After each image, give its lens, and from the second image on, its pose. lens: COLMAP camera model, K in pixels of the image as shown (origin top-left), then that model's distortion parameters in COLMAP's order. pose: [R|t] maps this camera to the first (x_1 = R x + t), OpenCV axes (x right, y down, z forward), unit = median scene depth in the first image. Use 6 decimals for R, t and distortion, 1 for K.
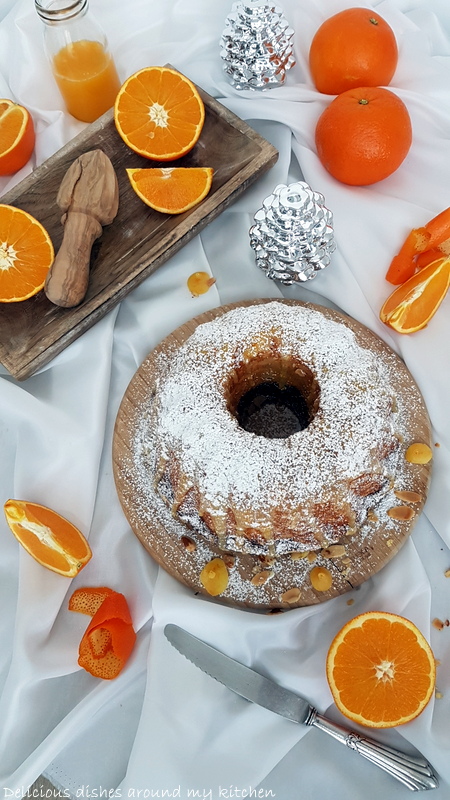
lens RADIAL K [[597.4, 0, 224.8], [0, 597.4, 388.1], [0, 0, 1]] dist [0.169452, -0.332992]
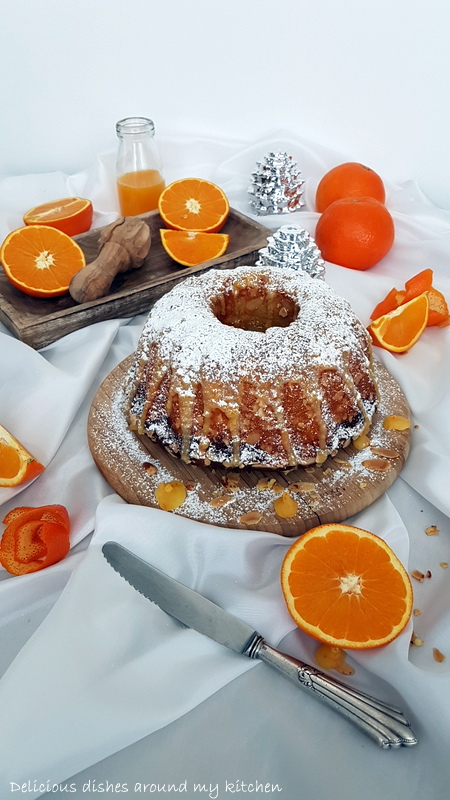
lens RADIAL K [[597.4, 0, 224.8], [0, 597.4, 388.1], [0, 0, 1]] dist [0.169452, -0.332992]
pose [[0.990305, 0.126107, -0.058254, 0.101309], [-0.138250, 0.853837, -0.501846, 0.648129], [-0.013547, 0.505034, 0.862993, 0.136973]]
